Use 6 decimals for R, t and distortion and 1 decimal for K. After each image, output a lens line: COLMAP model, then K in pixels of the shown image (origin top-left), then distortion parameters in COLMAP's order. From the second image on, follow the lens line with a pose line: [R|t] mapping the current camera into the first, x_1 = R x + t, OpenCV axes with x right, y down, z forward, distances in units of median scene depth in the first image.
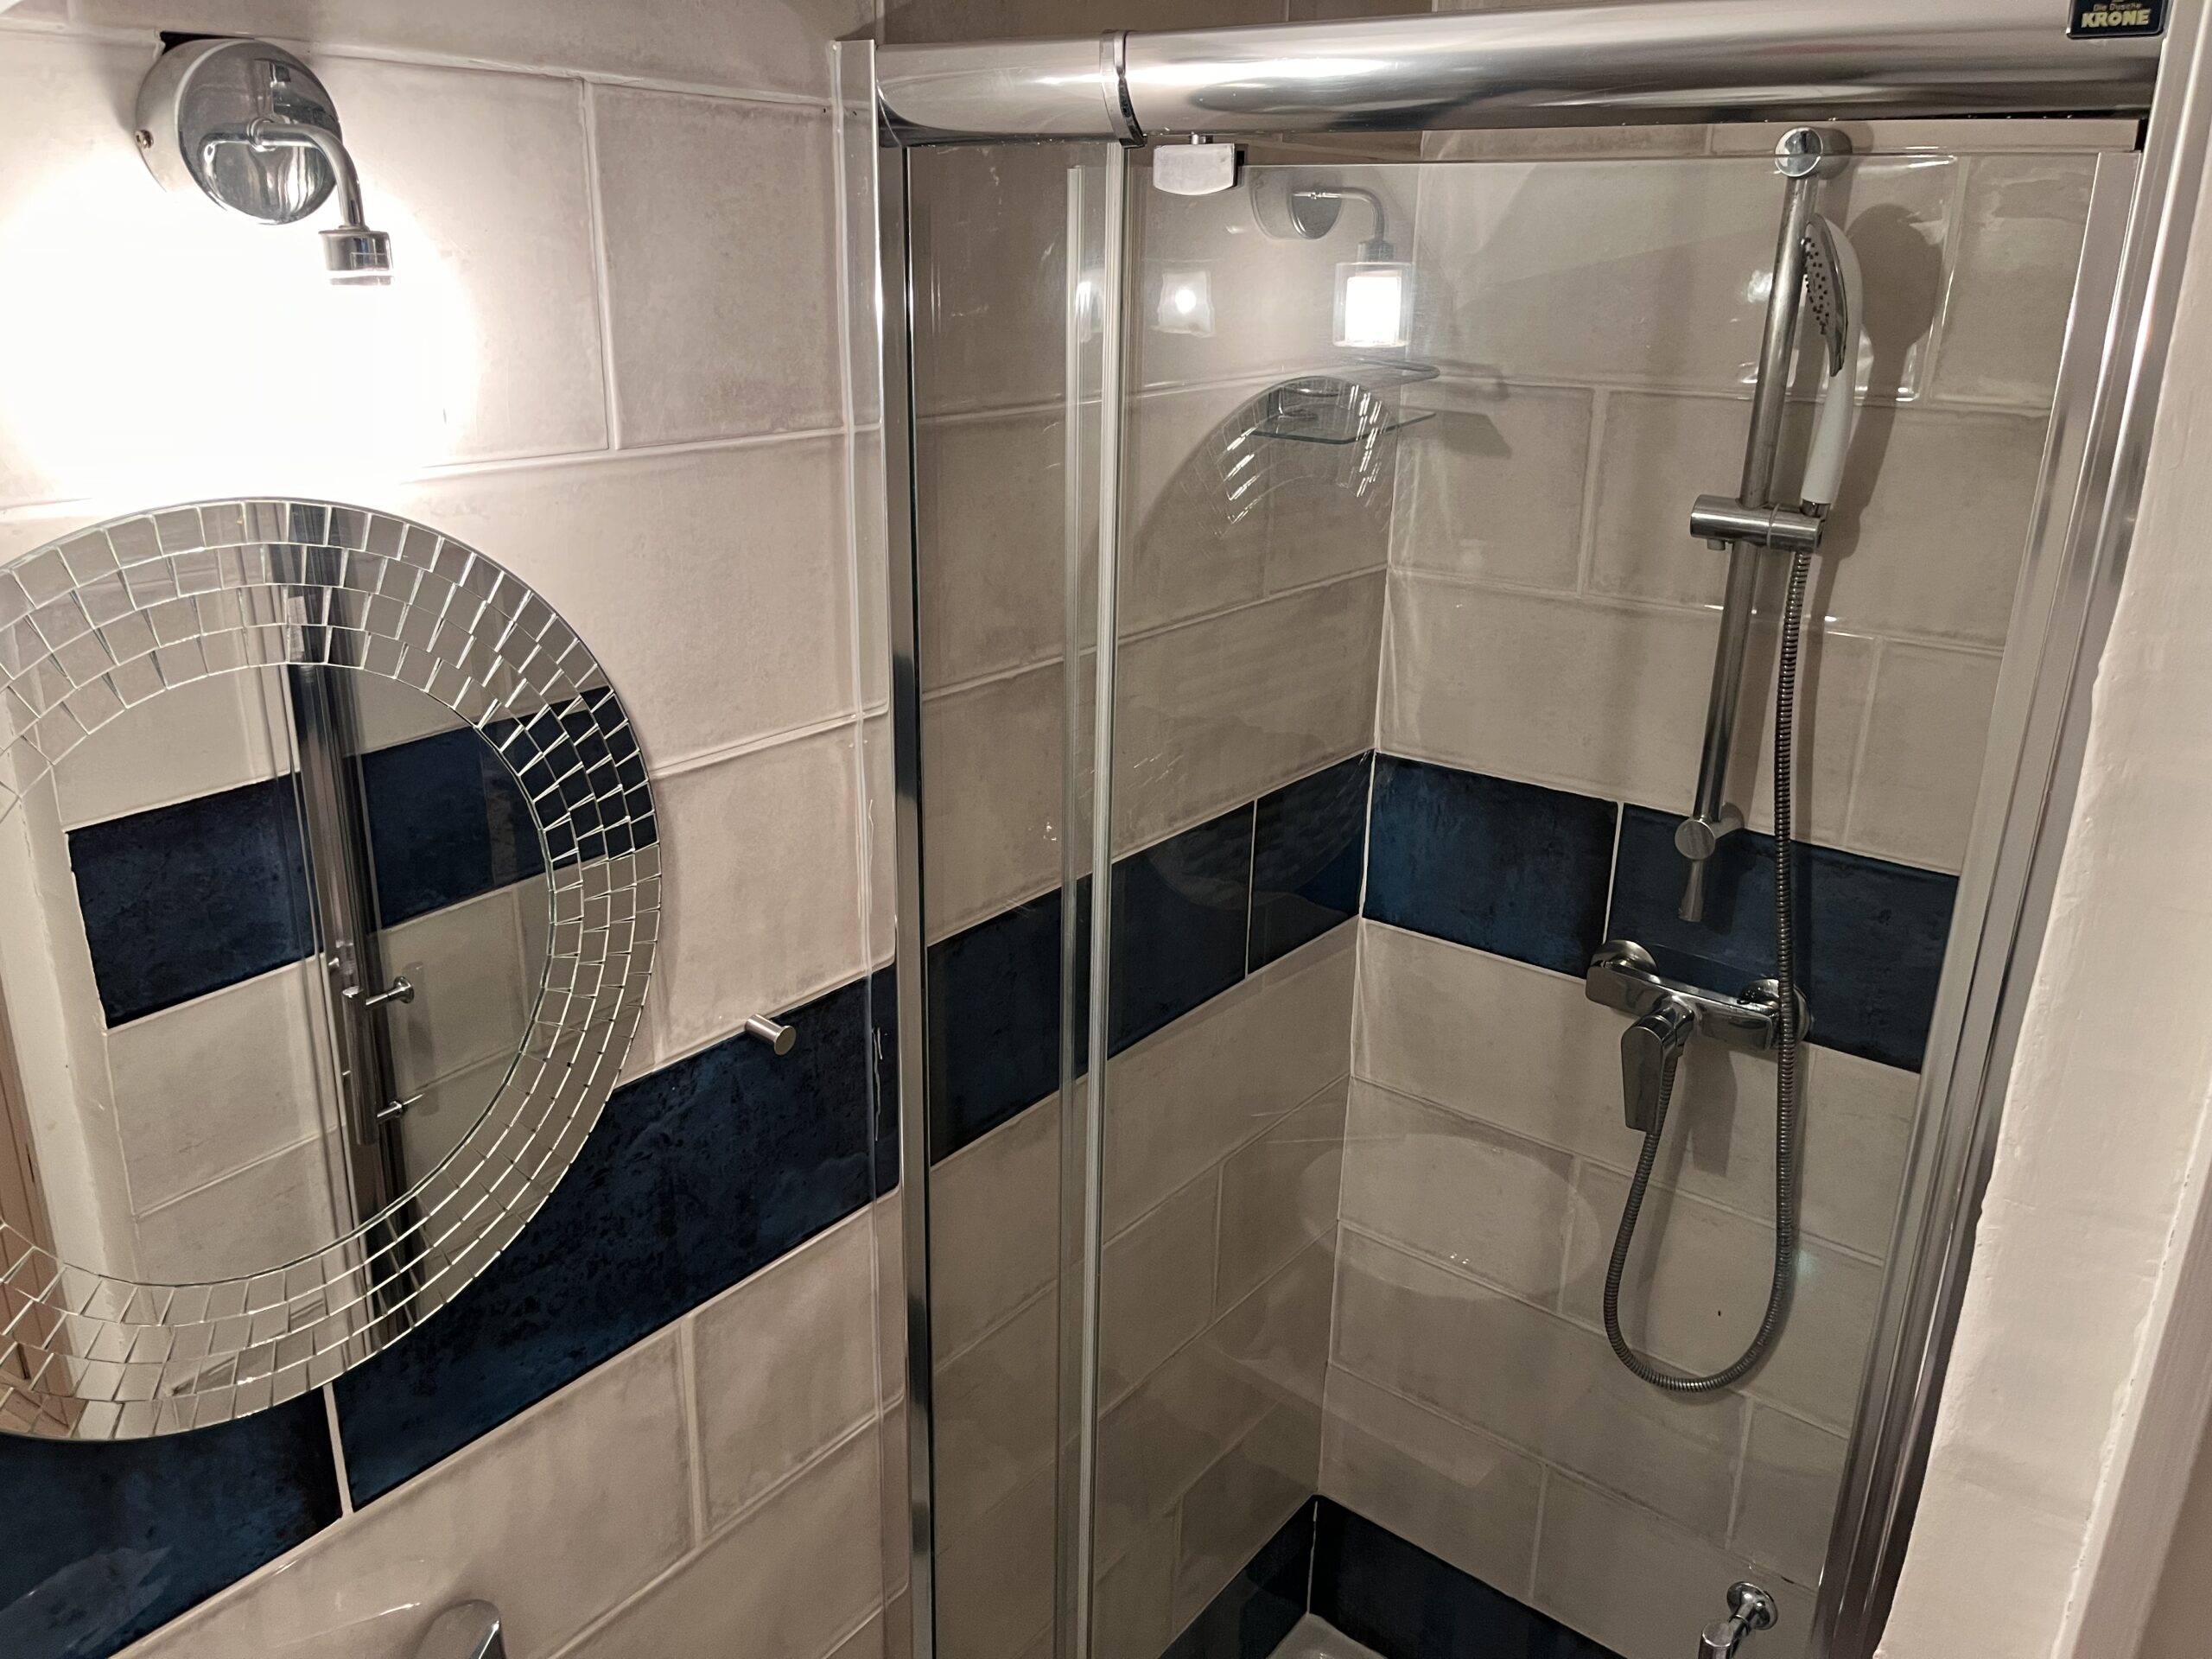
lens RADIAL K [[1704.6, 0, 1108.6], [0, 1704.6, 833.9], [0, 0, 1]] dist [0.058909, -0.081217]
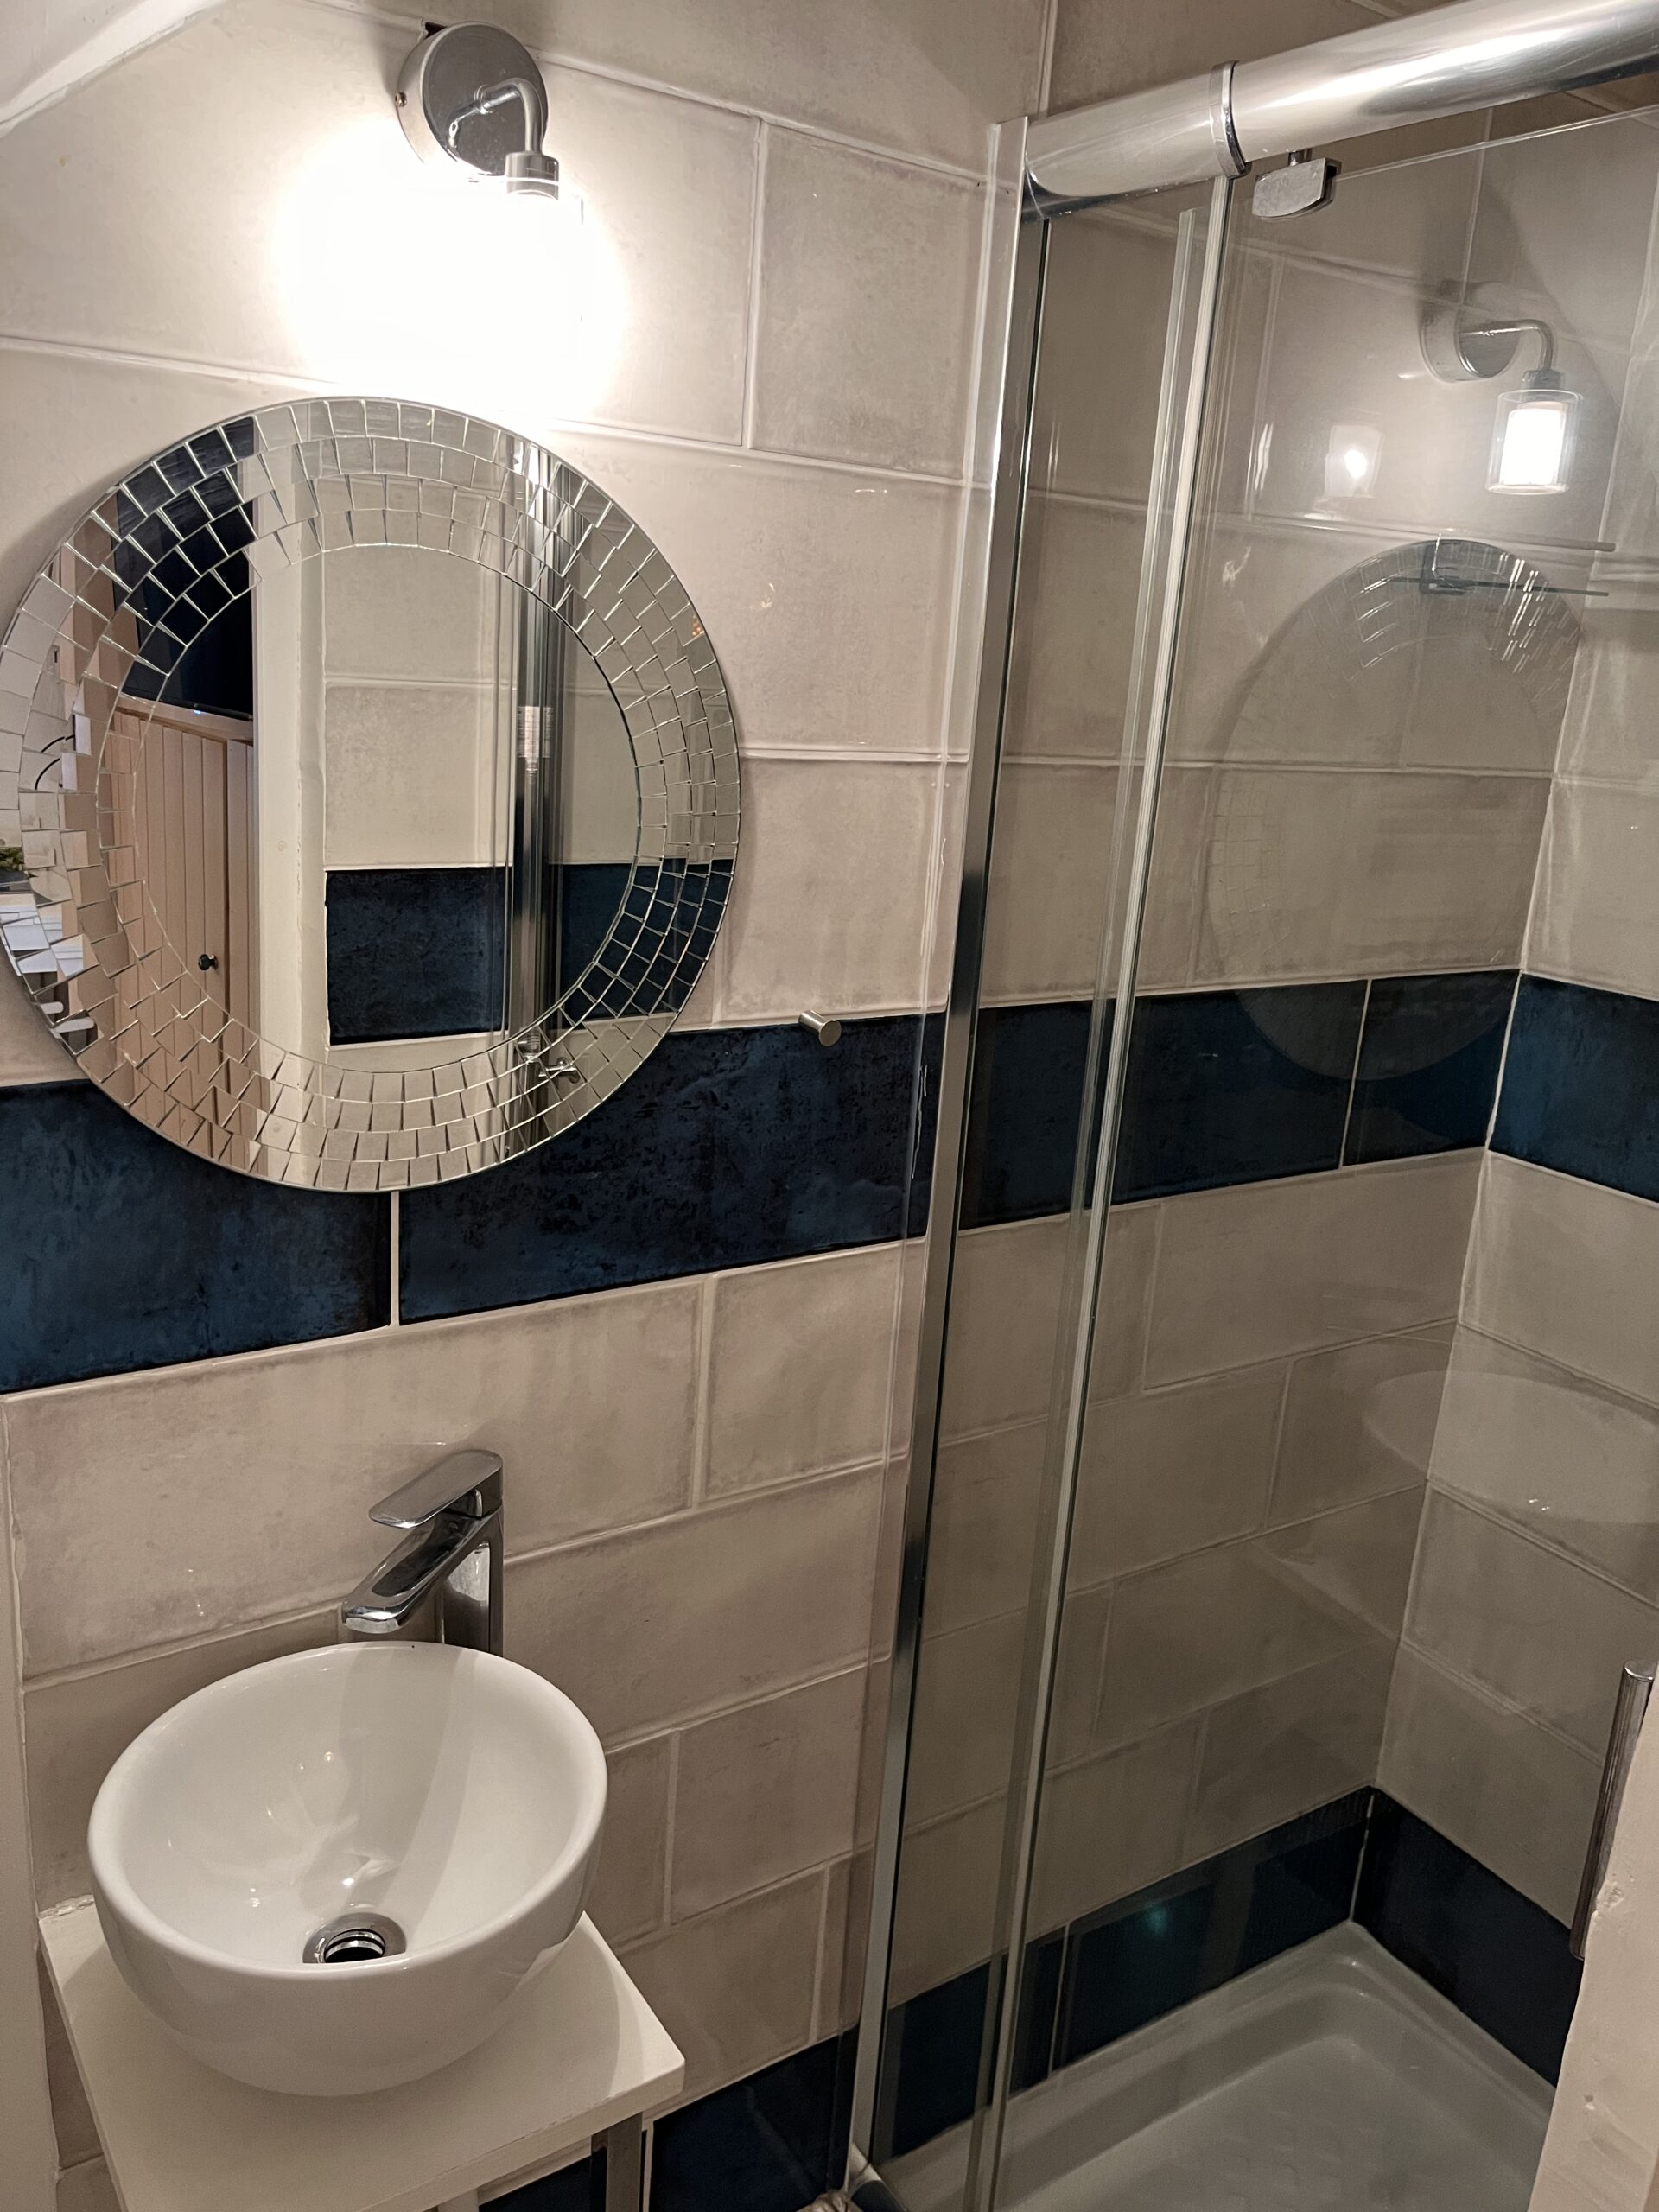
lens RADIAL K [[1704.6, 0, 825.9], [0, 1704.6, 1087.1], [0, 0, 1]] dist [0.058909, -0.081217]
pose [[0.945226, 0.127600, -0.300442, 0.133529], [-0.154426, 0.985716, -0.067203, 0.218110], [0.287575, 0.109918, 0.951430, -0.032641]]
